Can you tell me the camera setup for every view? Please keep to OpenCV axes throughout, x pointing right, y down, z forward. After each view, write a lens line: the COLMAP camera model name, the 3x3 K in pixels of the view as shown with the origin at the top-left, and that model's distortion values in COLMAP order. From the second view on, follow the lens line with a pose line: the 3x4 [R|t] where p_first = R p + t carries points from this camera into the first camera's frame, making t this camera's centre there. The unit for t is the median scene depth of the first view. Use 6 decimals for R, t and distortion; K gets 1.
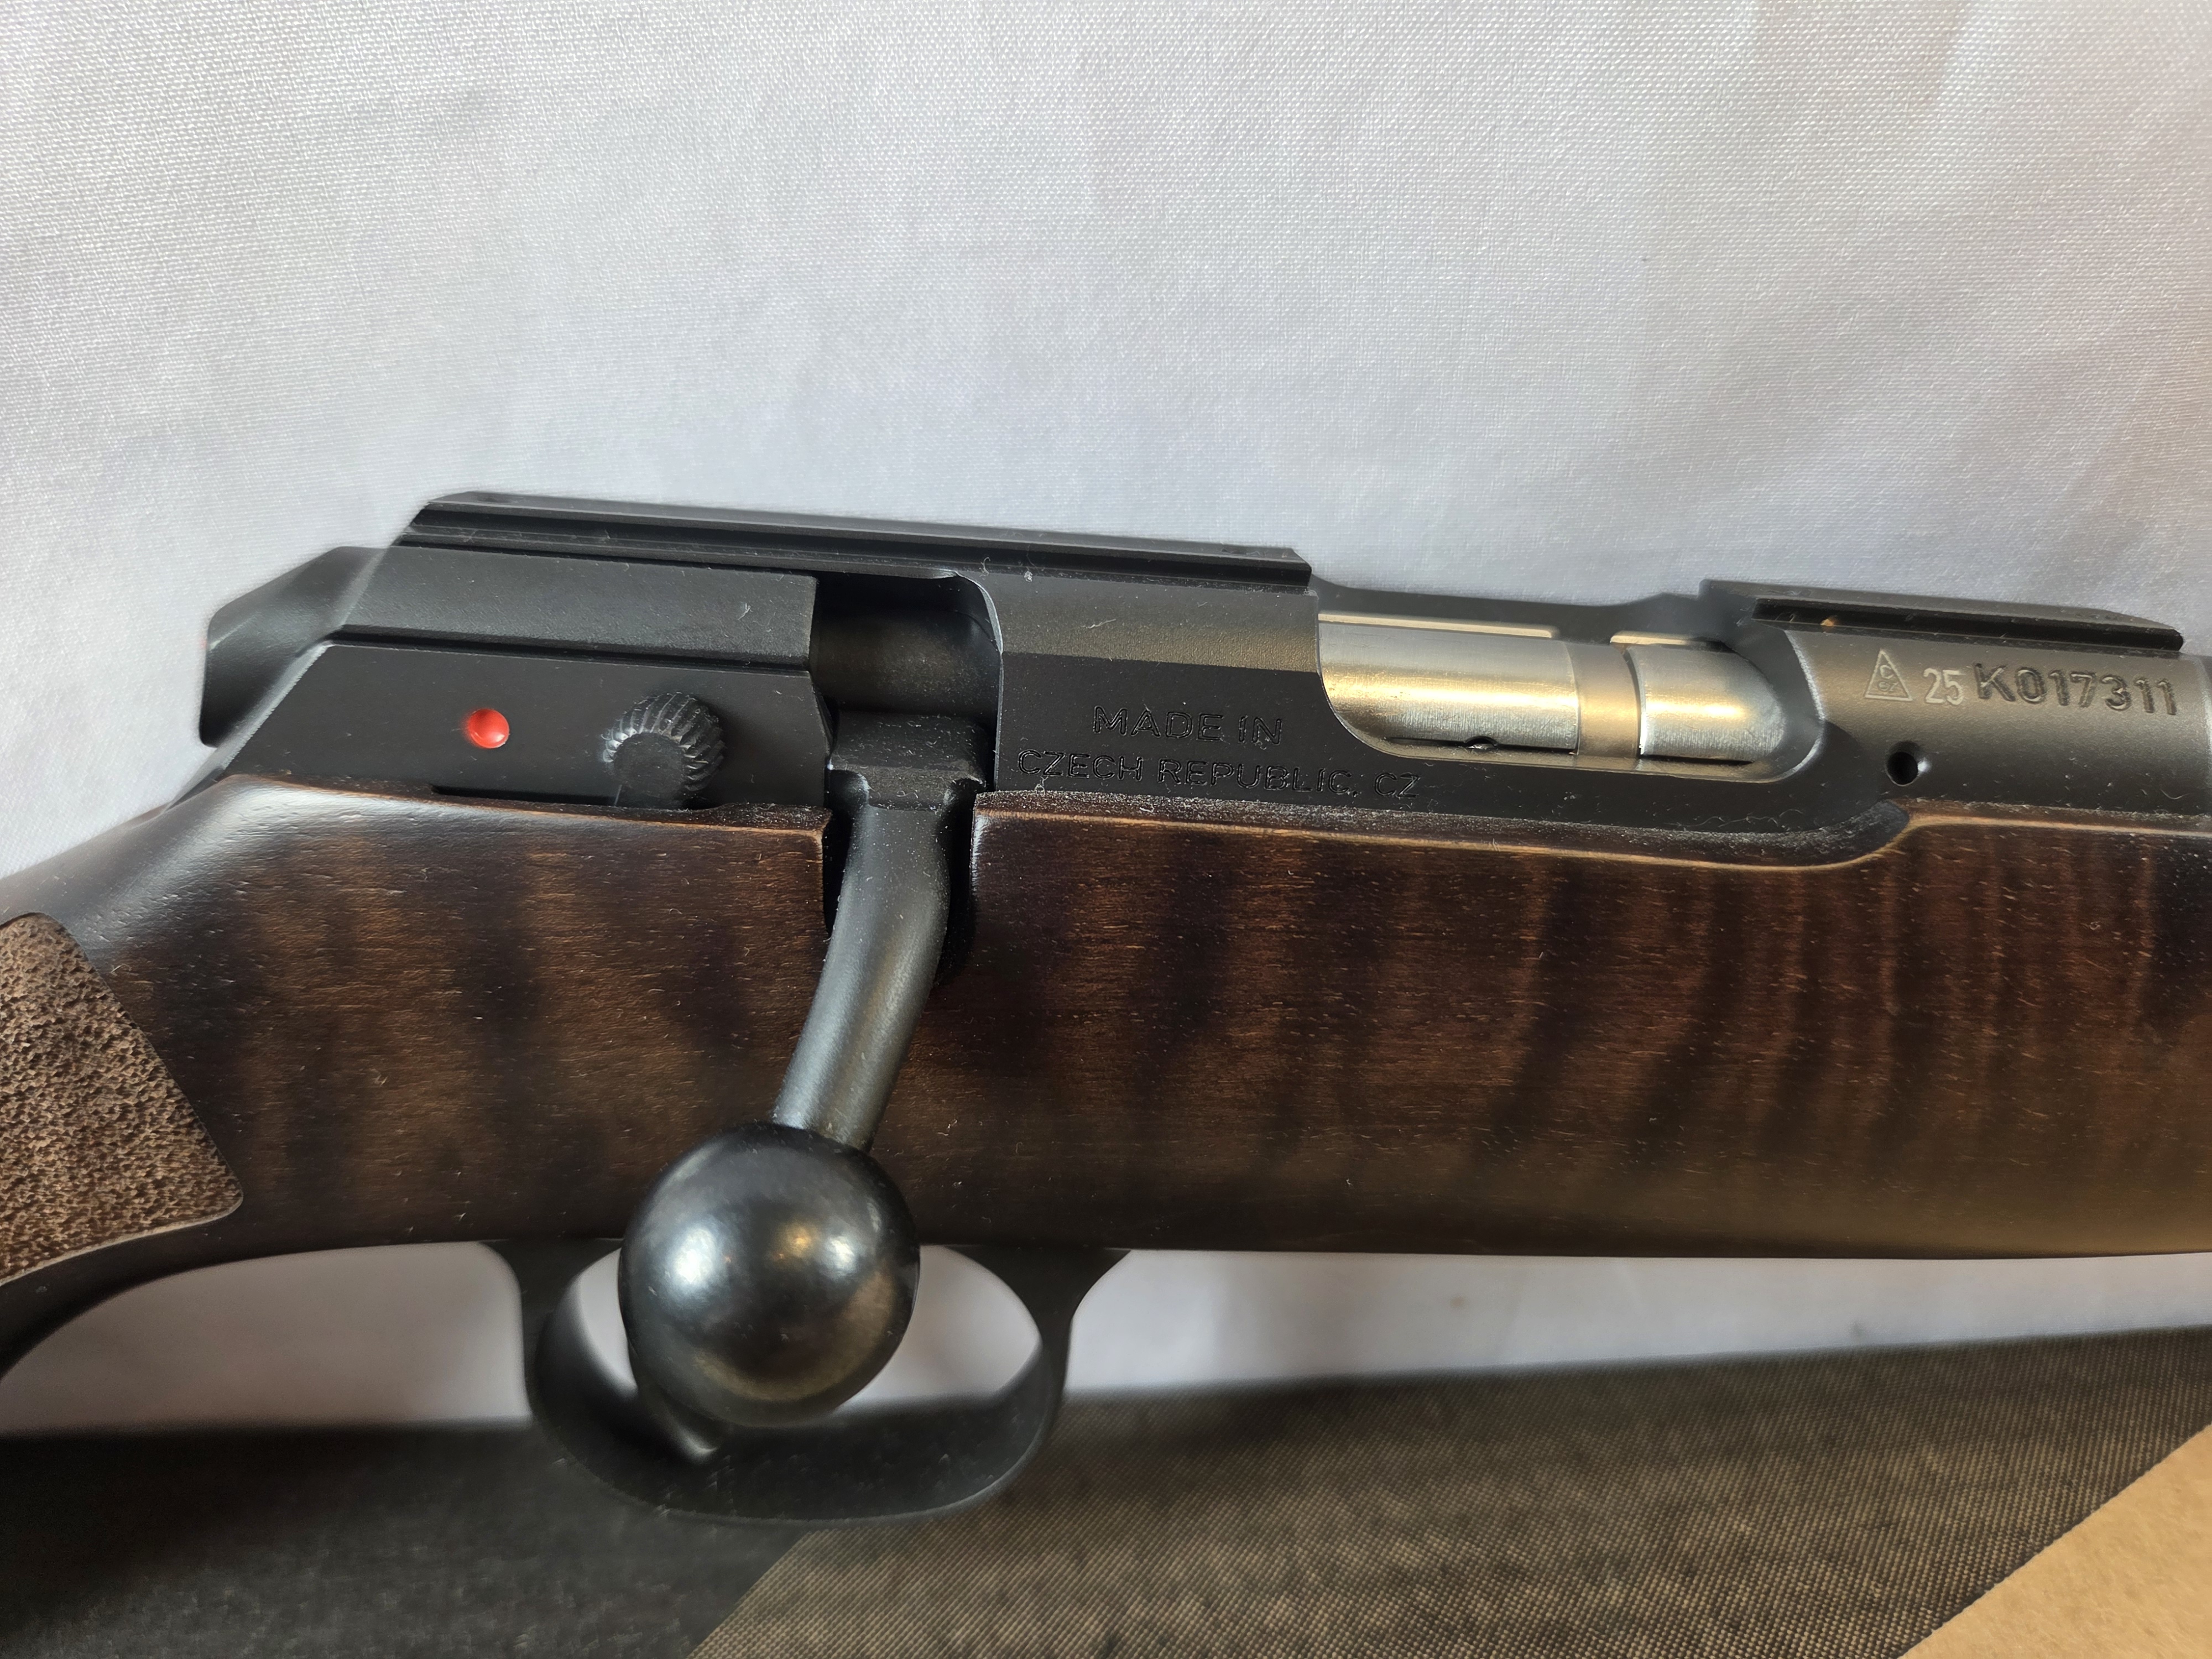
lens RADIAL K [[1475.6, 0, 1114.9], [0, 1475.6, 836.8], [0, 0, 1]] dist [-0.011977, 0.002007]
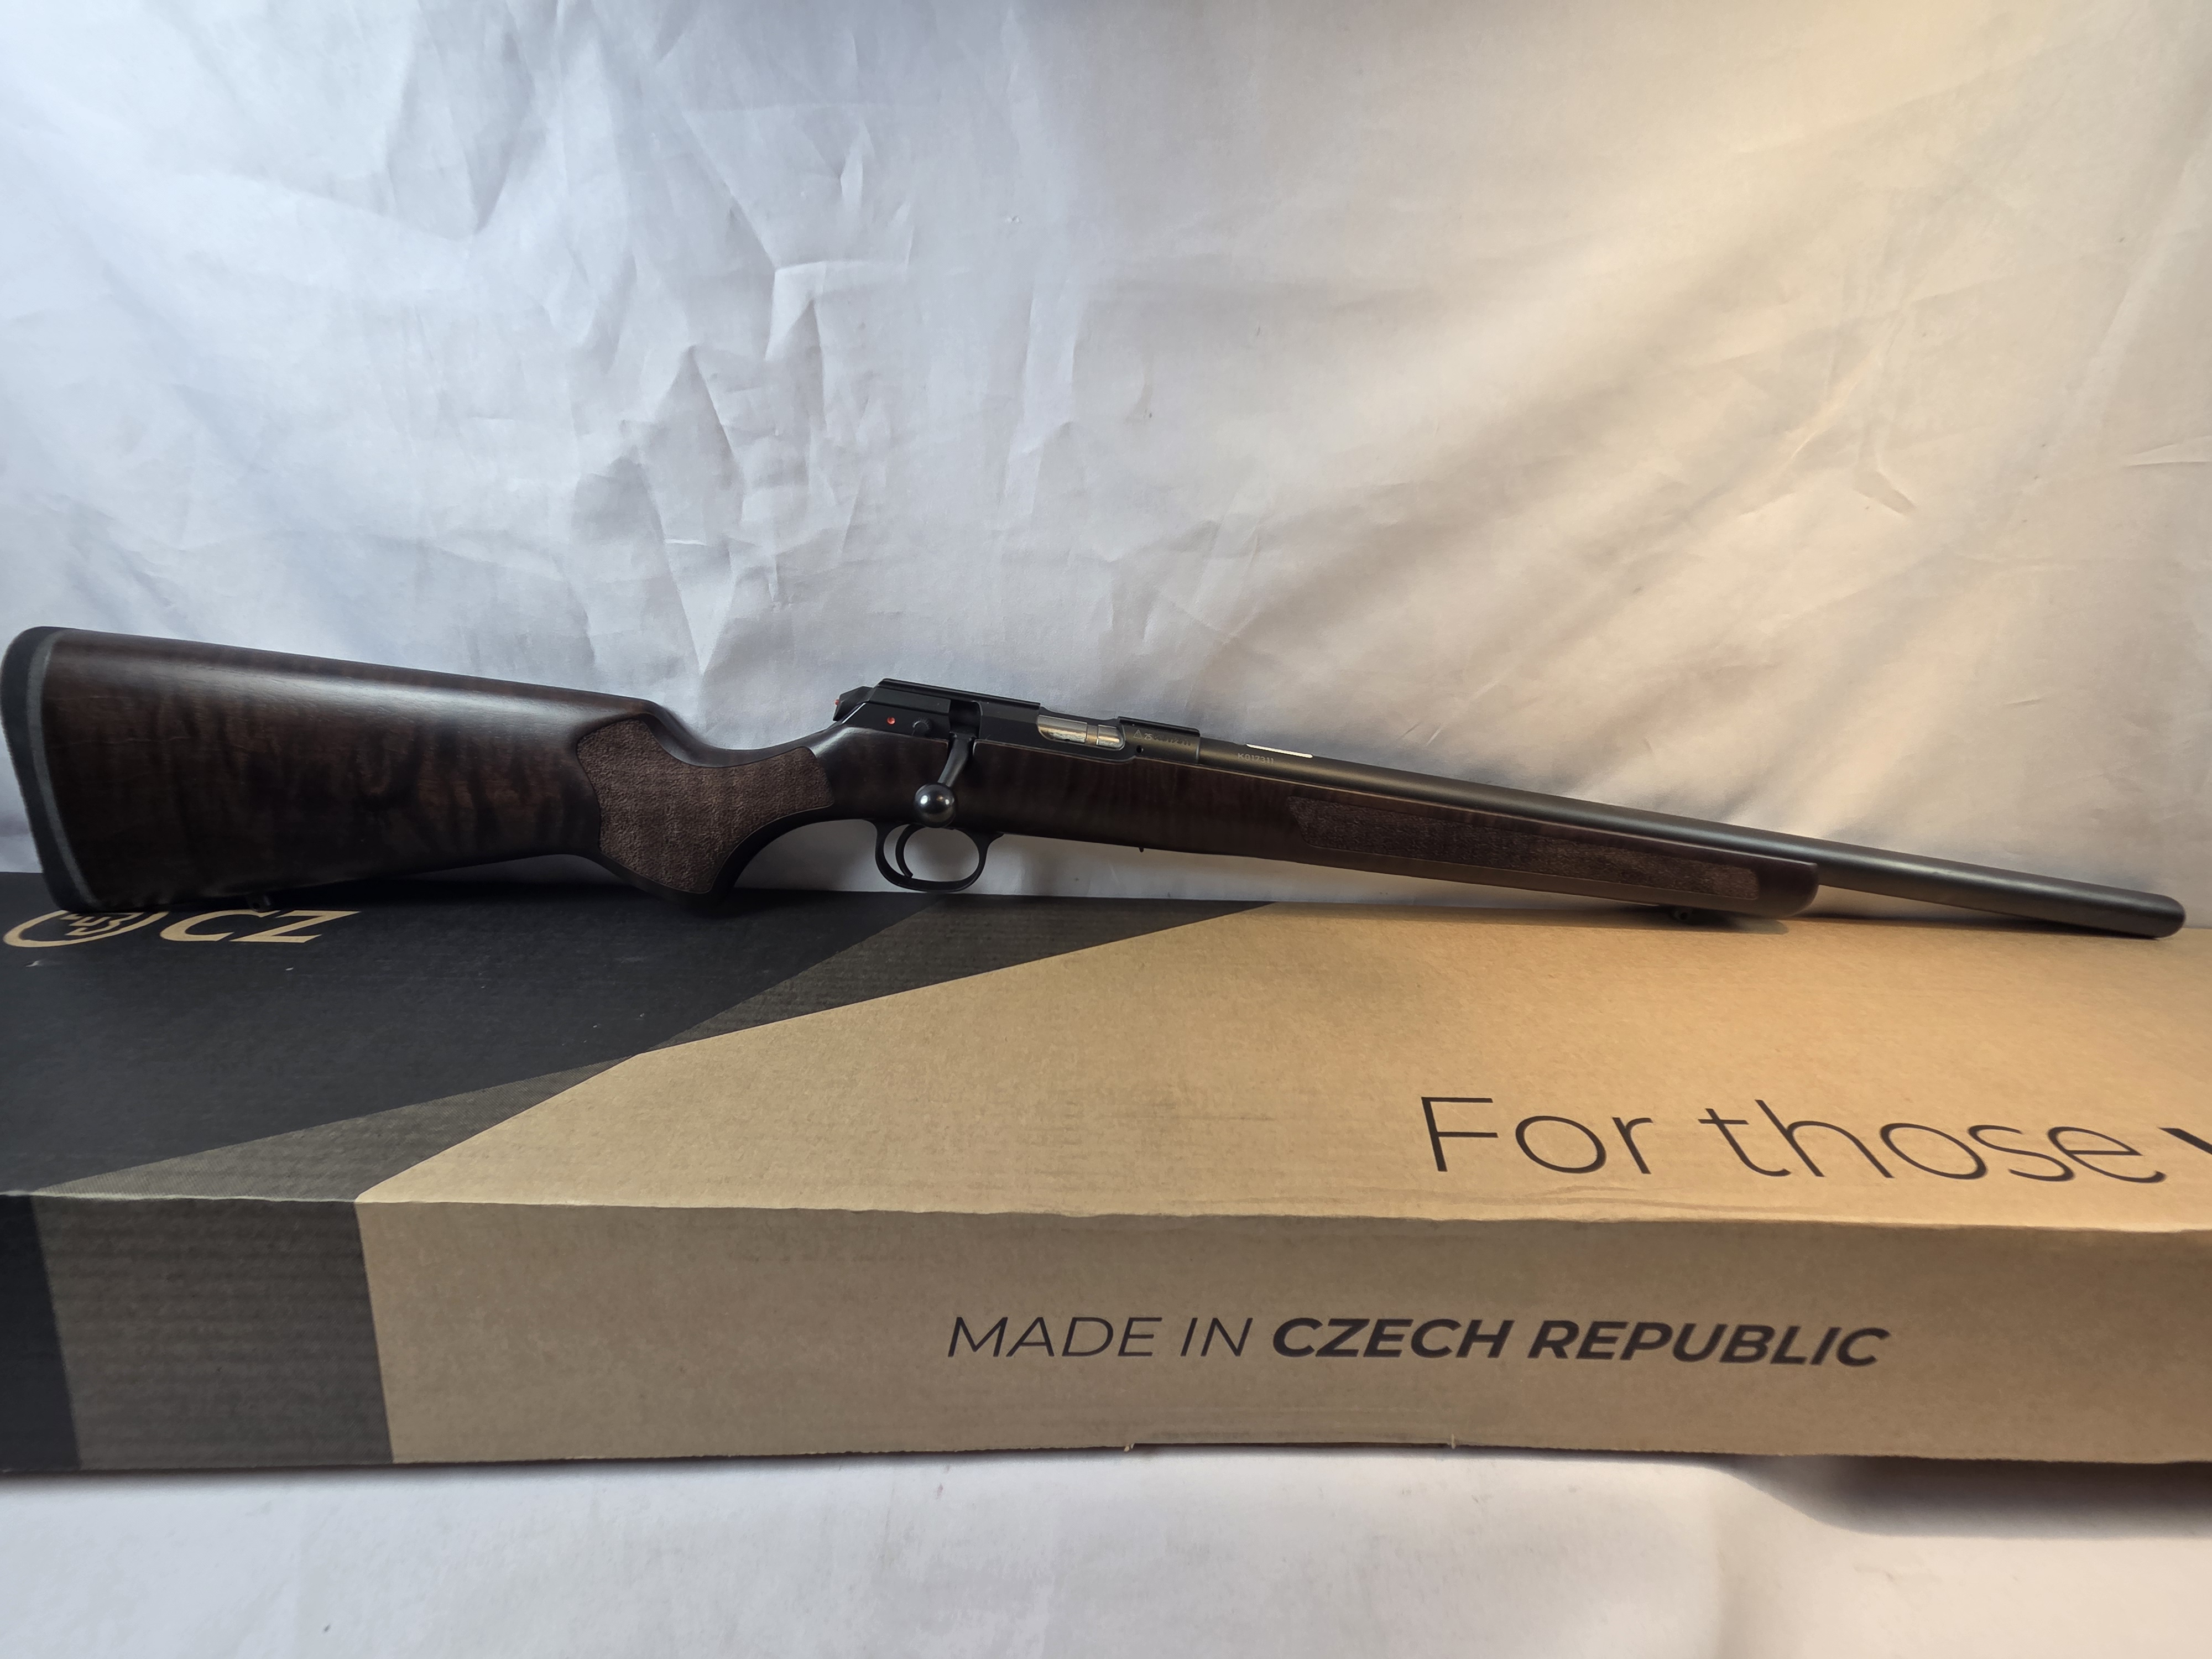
lens RADIAL K [[894.8, 0, 1108.0], [0, 894.8, 826.0], [0, 0, 1]] dist [-0.012954, -0.002629]
pose [[0.995788, 0.085376, 0.033439, 0.329240], [-0.082720, 0.993816, -0.074076, 0.513135], [-0.039556, 0.070997, 0.996692, -2.434068]]
